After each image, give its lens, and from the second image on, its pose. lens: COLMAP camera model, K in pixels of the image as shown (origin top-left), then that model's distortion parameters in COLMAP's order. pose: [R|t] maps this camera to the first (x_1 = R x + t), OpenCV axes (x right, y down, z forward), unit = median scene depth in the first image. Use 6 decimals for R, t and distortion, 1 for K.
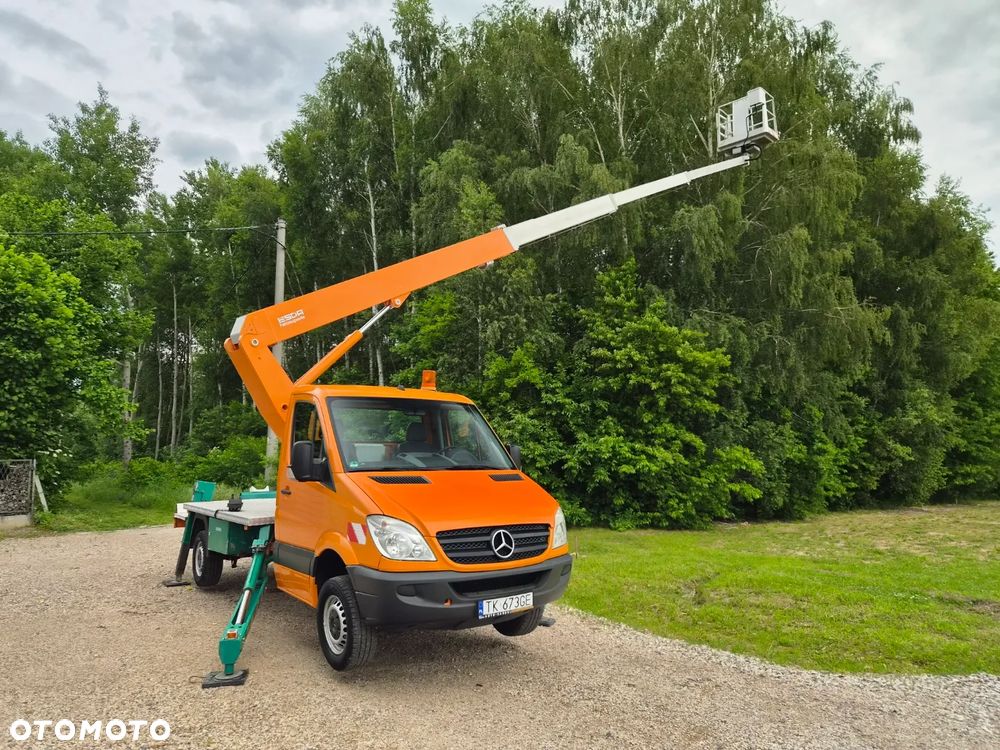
lens RADIAL K [[673.2, 0, 500.0], [0, 673.2, 375.0], [0, 0, 1]] dist [0.049187, -0.027393]
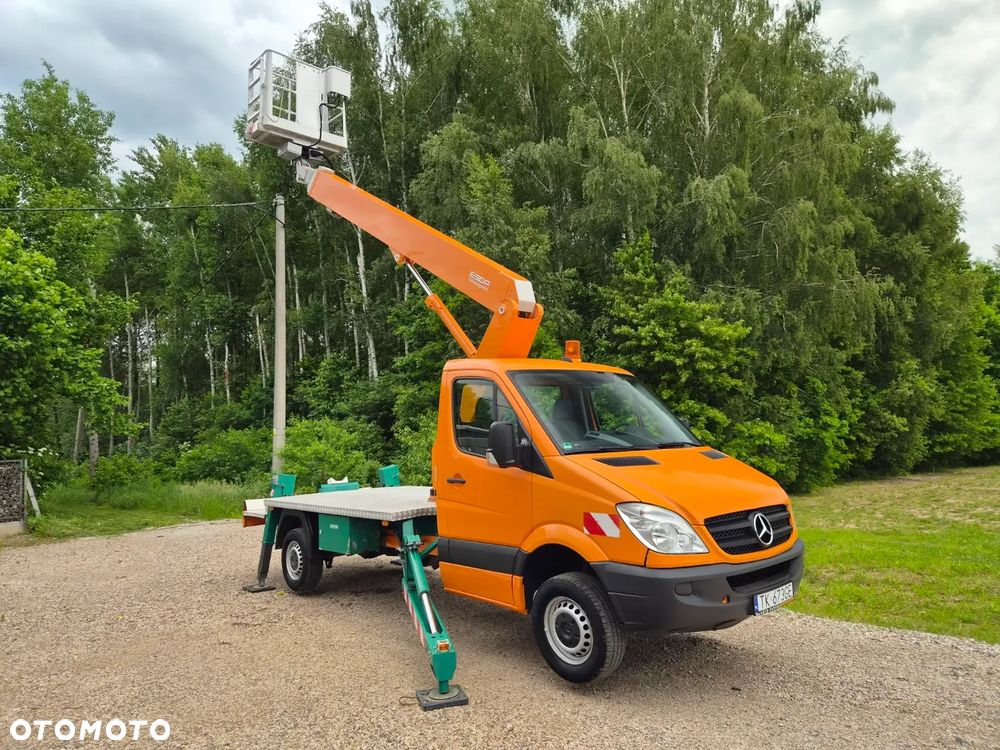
lens RADIAL K [[671.7, 0, 499.2], [0, 671.7, 369.4], [0, 0, 1]] dist [0.063727, -0.051224]
pose [[0.996341, -0.025348, 0.081620, -0.108045], [0.024334, 0.999614, 0.013395, 0.005835], [-0.081928, -0.011360, 0.996574, 0.041184]]
